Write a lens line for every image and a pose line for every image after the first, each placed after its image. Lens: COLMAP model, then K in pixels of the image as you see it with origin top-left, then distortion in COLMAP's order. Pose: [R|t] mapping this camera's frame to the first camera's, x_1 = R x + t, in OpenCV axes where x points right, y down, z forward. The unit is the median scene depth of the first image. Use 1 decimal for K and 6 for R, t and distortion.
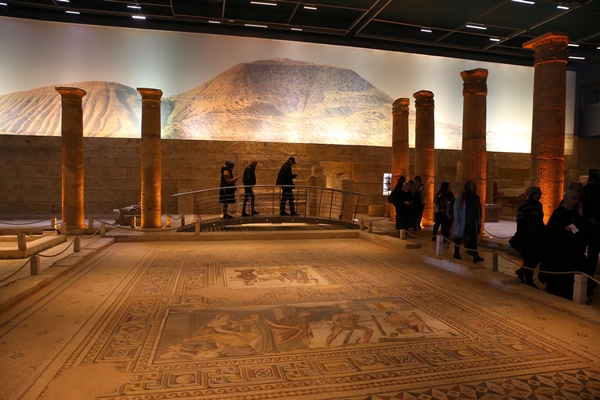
lens RADIAL K [[402.5, 0, 301.3], [0, 402.5, 201.7], [0, 0, 1]] dist [-0.042080, 0.016094]
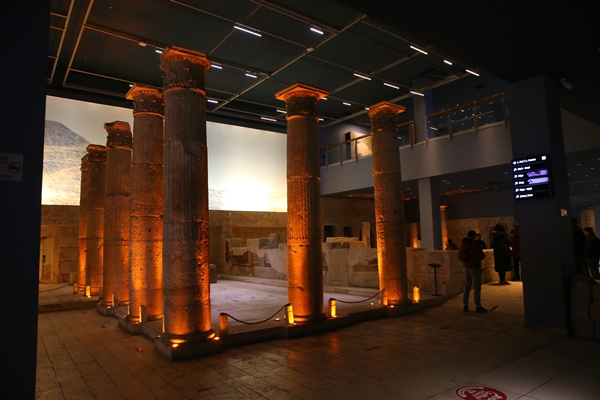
lens RADIAL K [[402.5, 0, 296.0], [0, 402.5, 201.4], [0, 0, 1]] dist [-0.042080, 0.016094]
pose [[0.920684, 0.000366, 0.390309, 0.293553], [0.059430, 0.988208, -0.141112, 0.005284], [-0.385758, 0.153116, 0.909806, 0.009256]]
